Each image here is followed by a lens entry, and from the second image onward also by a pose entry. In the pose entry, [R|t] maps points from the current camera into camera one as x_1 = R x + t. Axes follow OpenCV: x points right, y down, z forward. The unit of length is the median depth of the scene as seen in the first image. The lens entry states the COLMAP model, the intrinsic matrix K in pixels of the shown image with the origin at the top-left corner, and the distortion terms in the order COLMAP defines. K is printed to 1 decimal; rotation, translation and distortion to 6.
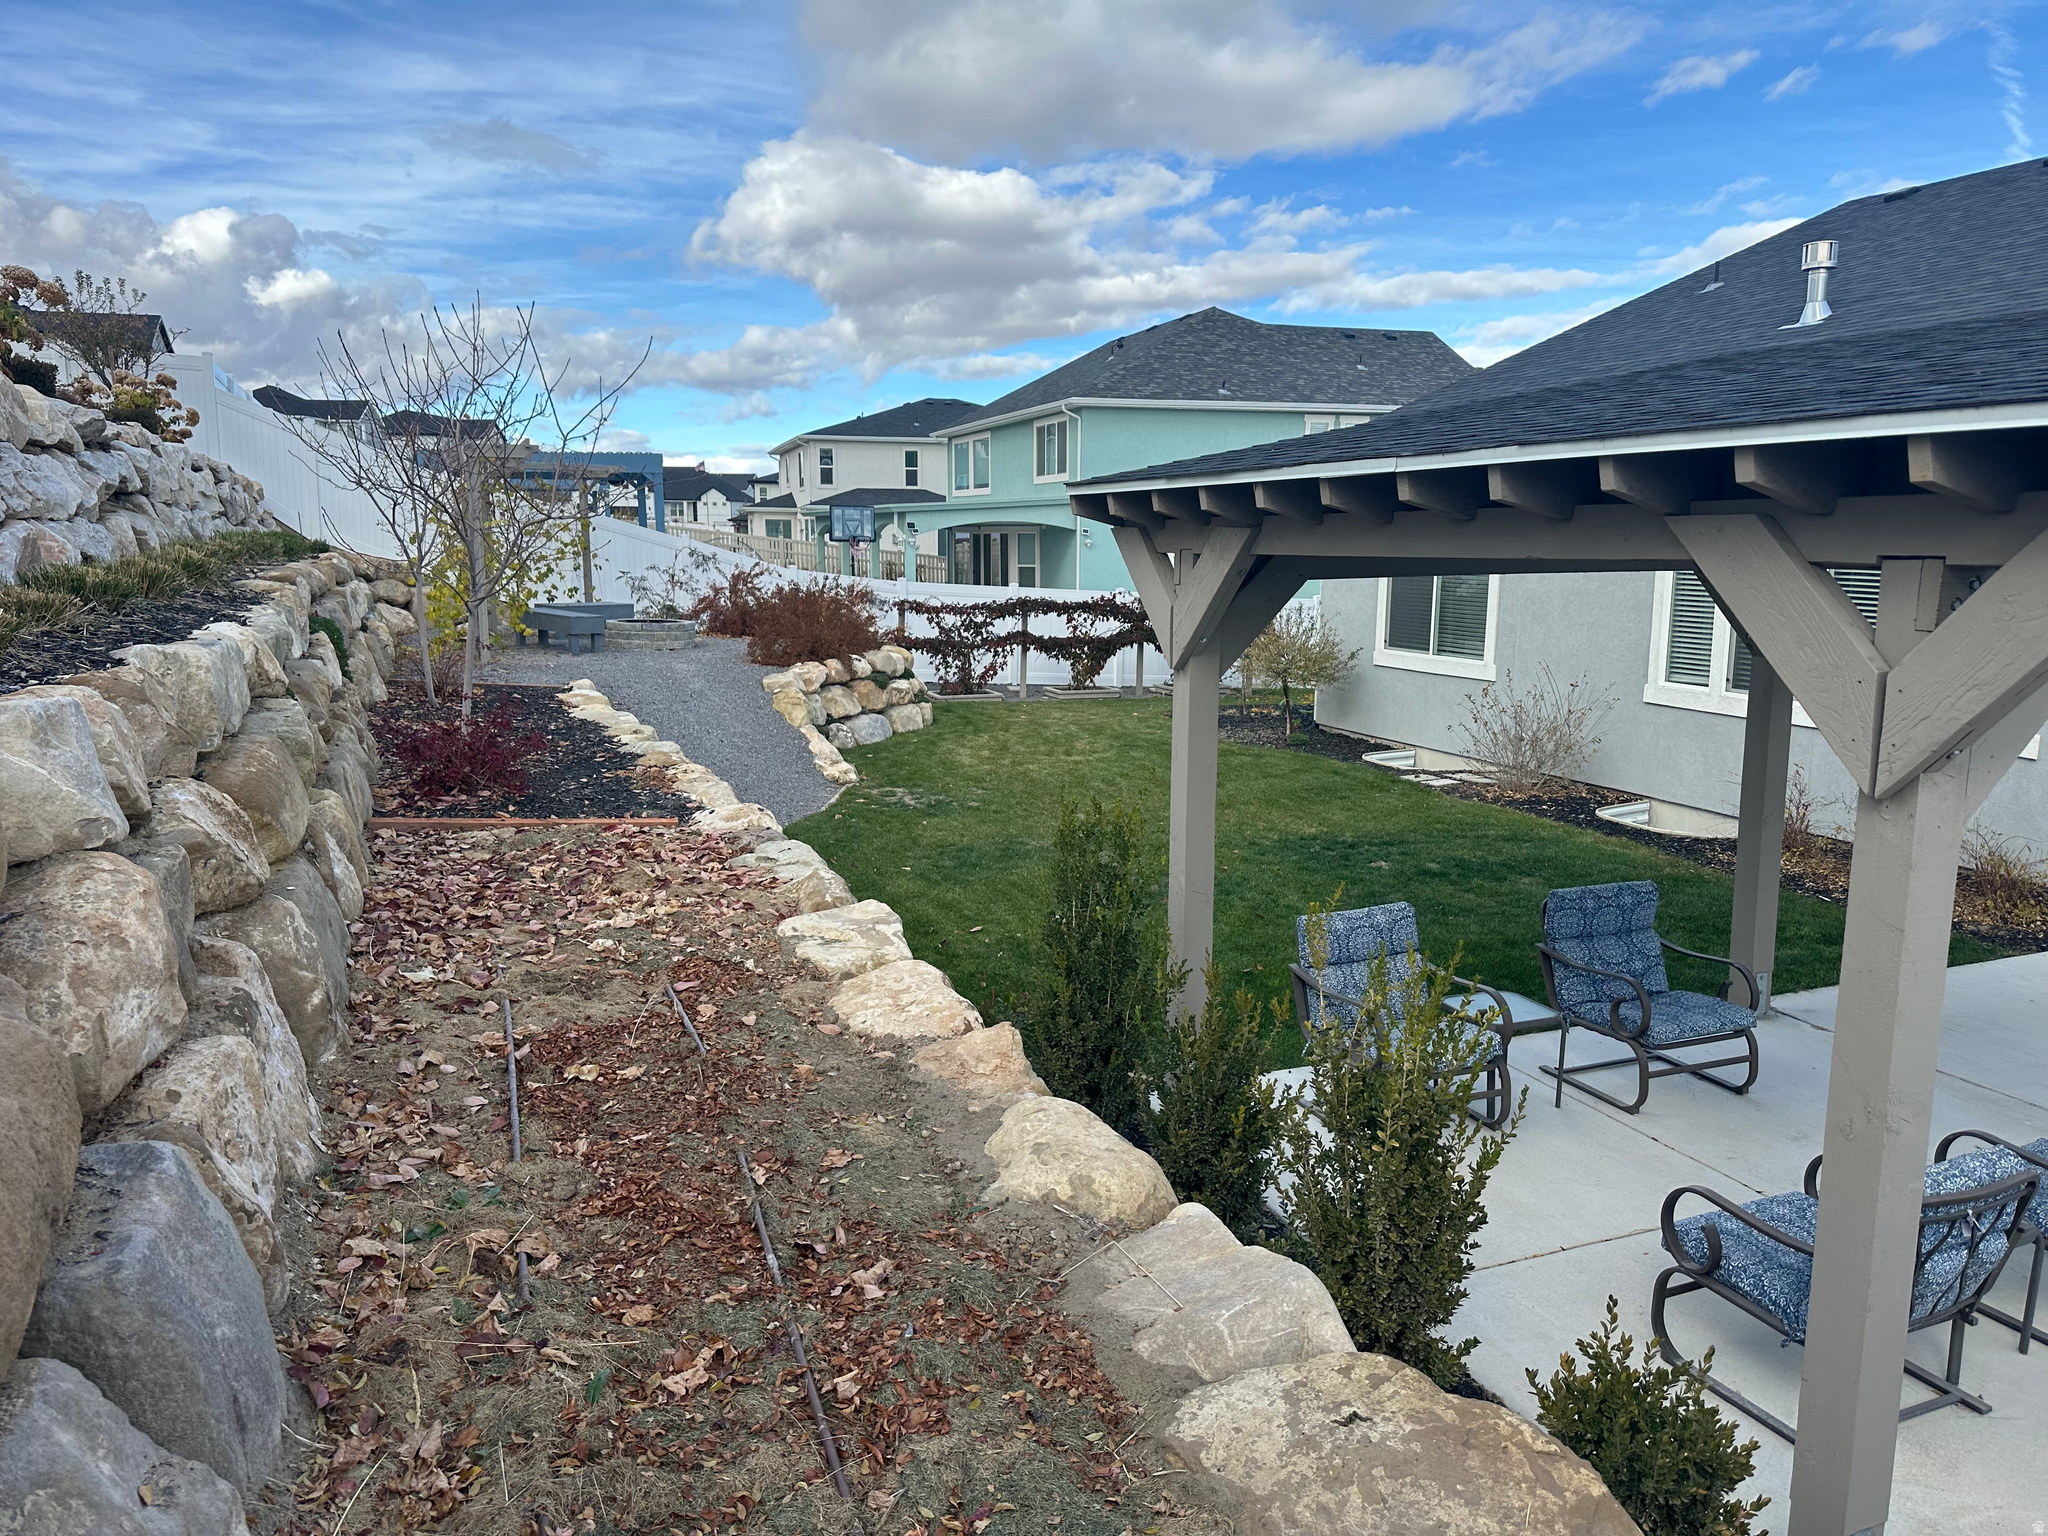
lens RADIAL K [[1453.7, 0, 1045.2], [0, 1453.7, 783.3], [0, 0, 1]] dist [0.102385, -0.127914]
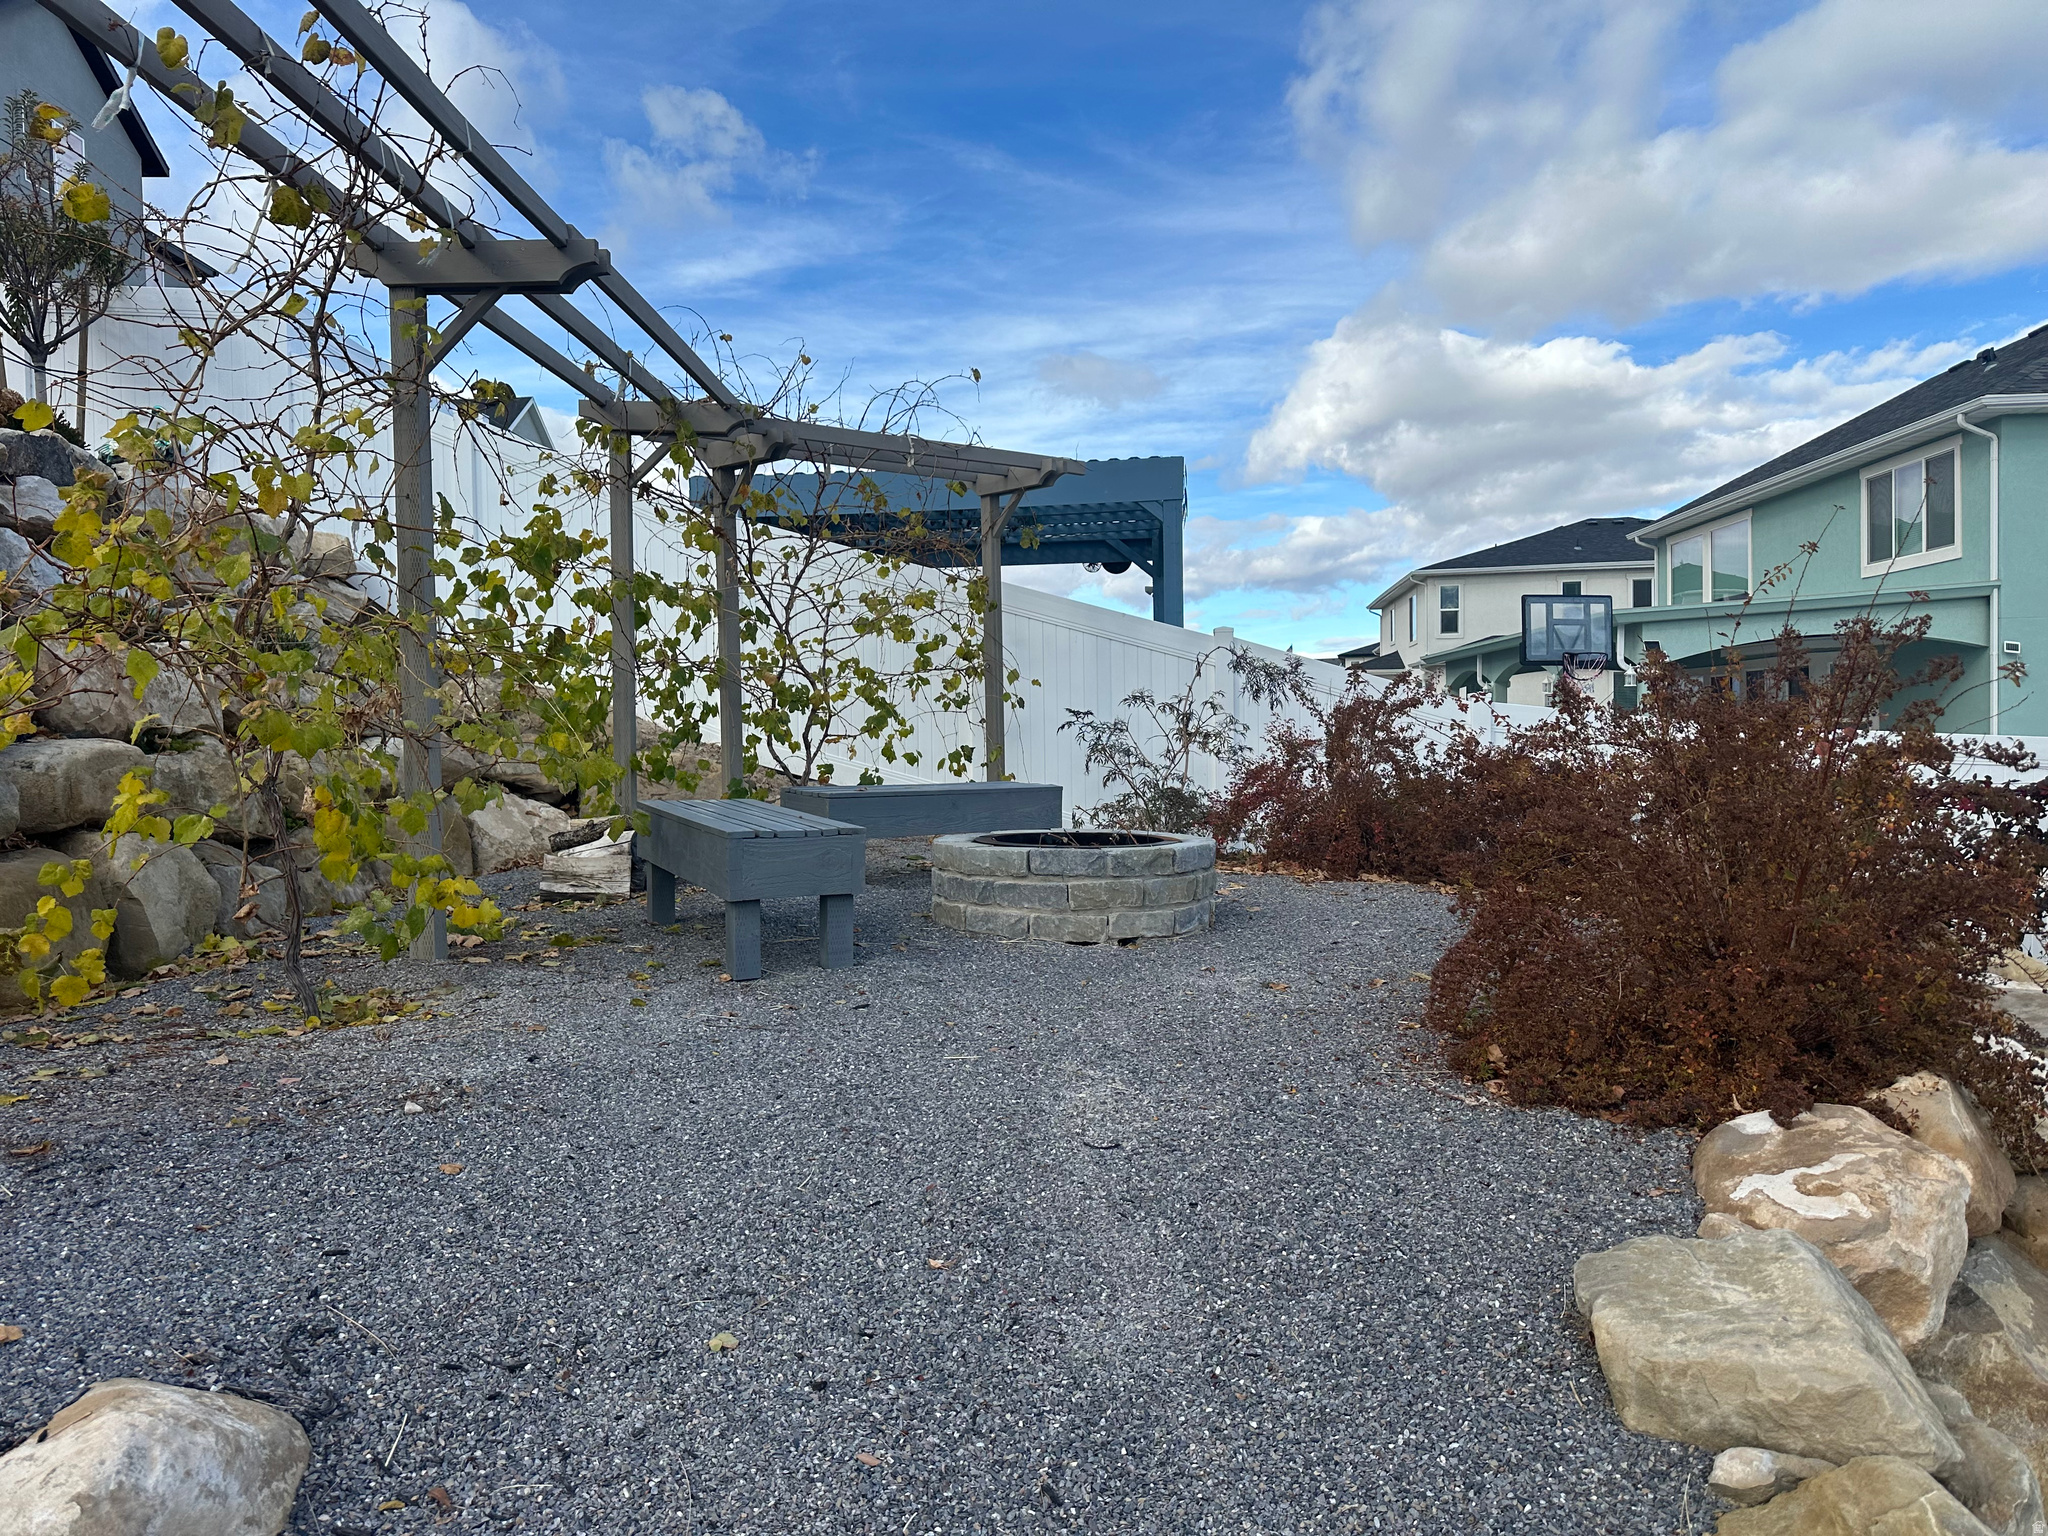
lens RADIAL K [[1464.4, 0, 1024.0], [0, 1464.4, 768.0], [0, 0, 1]] dist [0.035859, -0.025675]
pose [[0.918744, -0.008919, -0.394752, -0.128709], [-0.046172, 0.990460, -0.129839, -0.069032], [0.392144, 0.137515, 0.909567, 0.582181]]
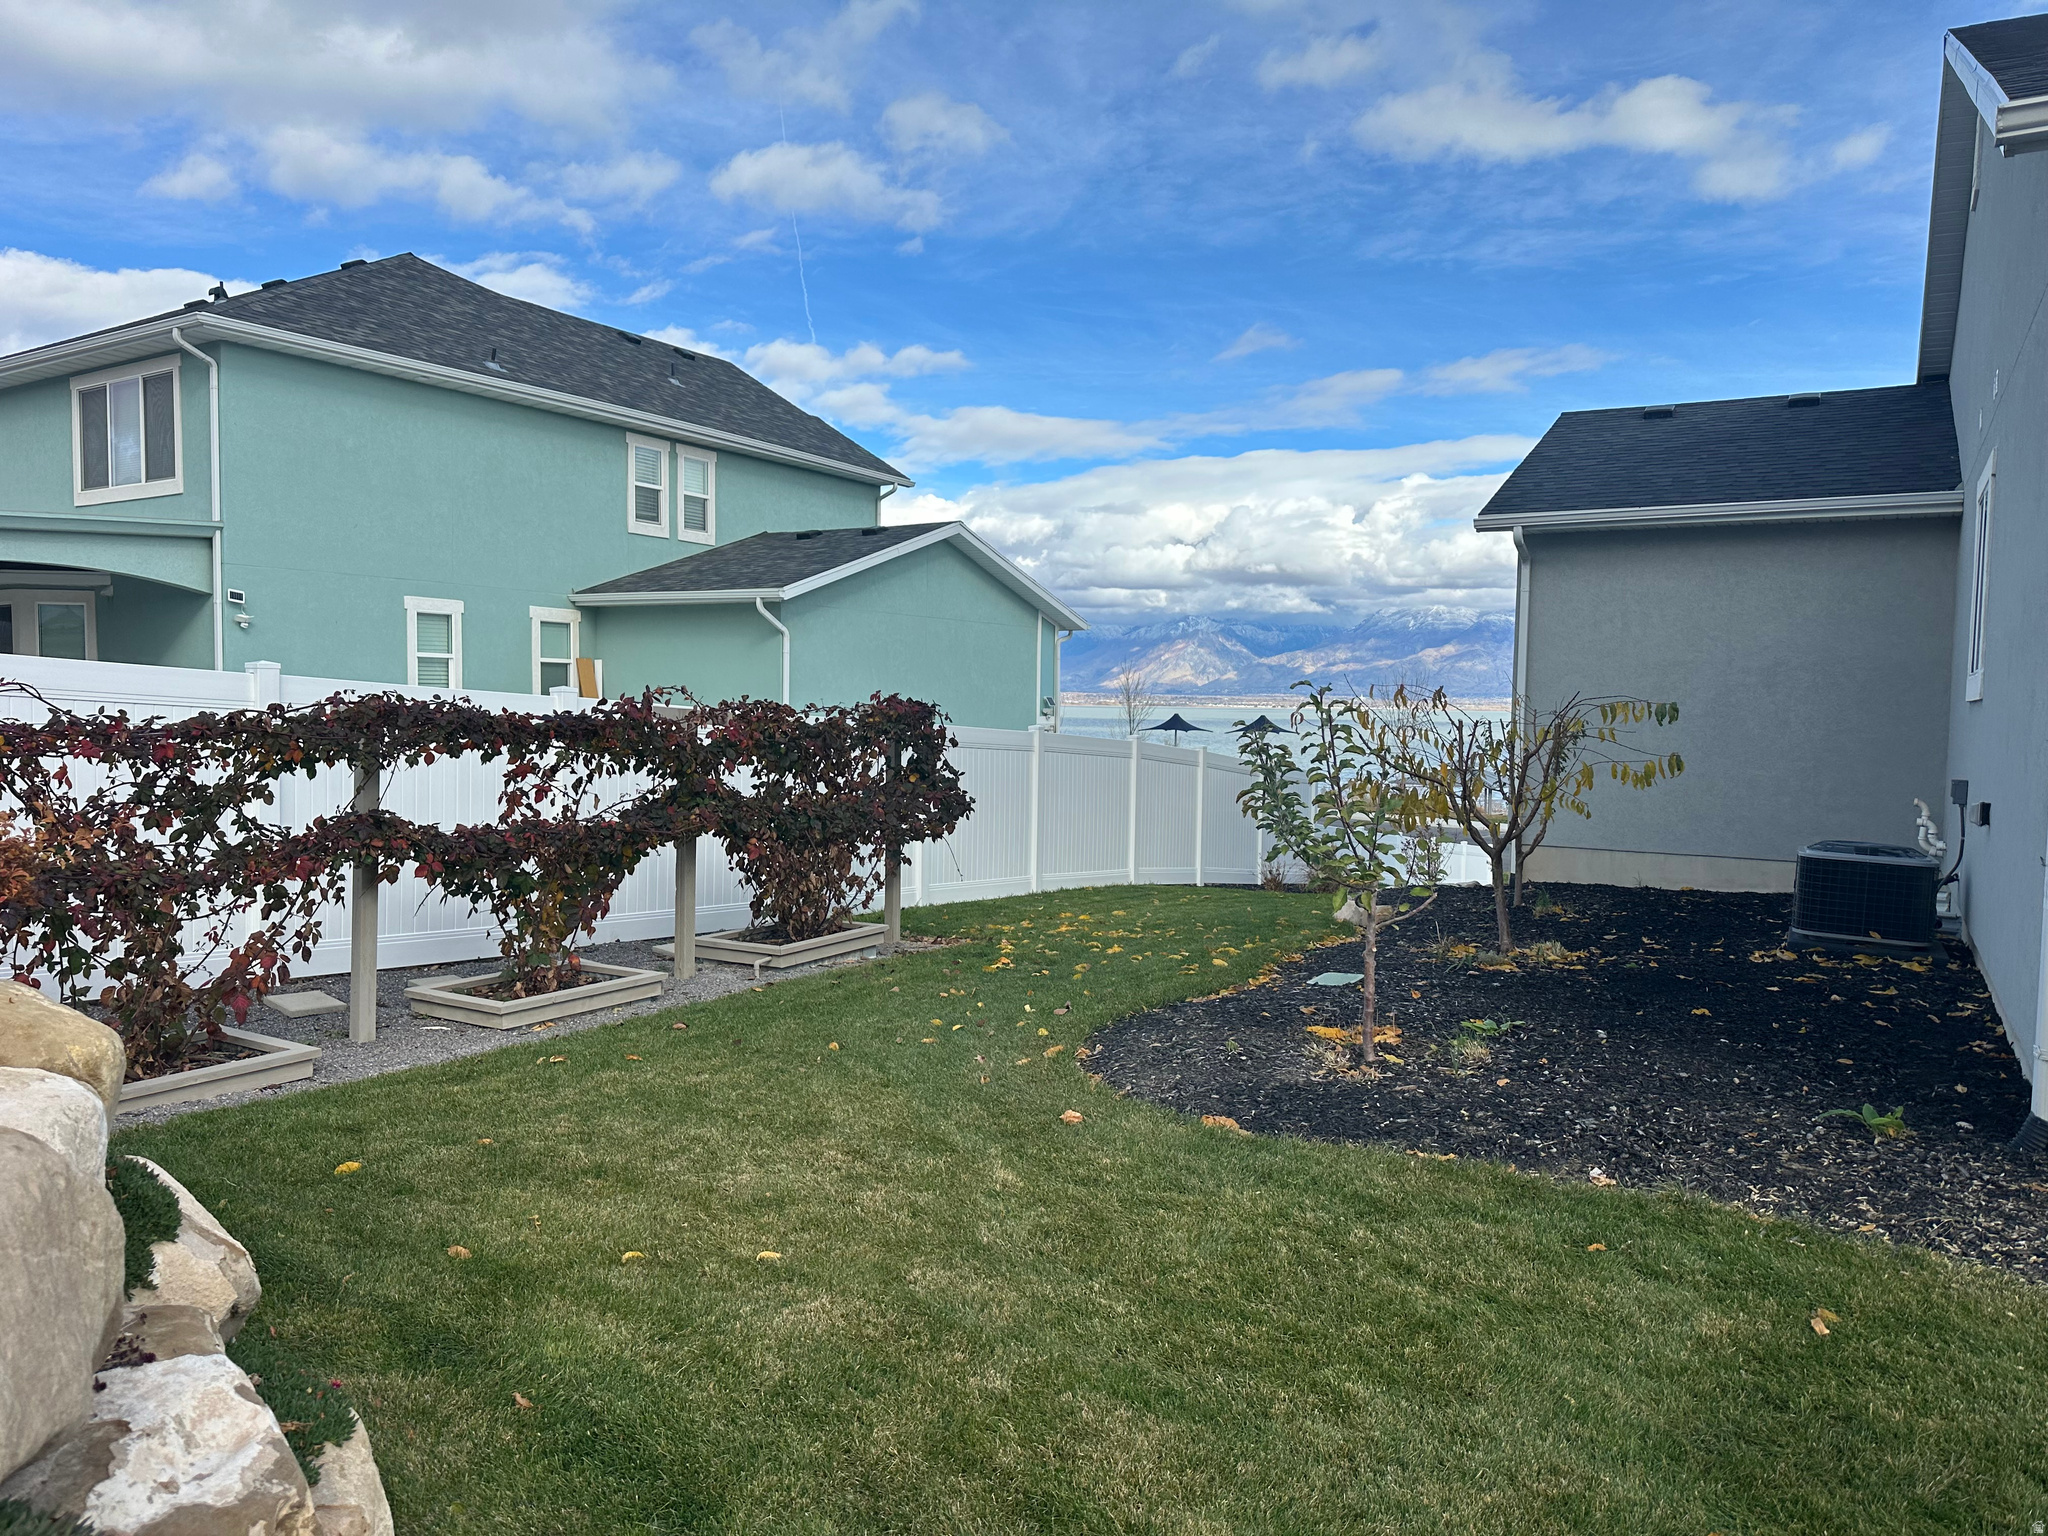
lens RADIAL K [[1464.4, 0, 1030.4], [0, 1464.4, 772.6], [0, 0, 1]] dist [0.044635, -0.039338]
pose [[0.795415, -0.022311, 0.605655, -0.088423], [0.090964, 0.992397, -0.082905, -0.077104], [-0.599200, 0.121037, 0.791397, 0.695139]]
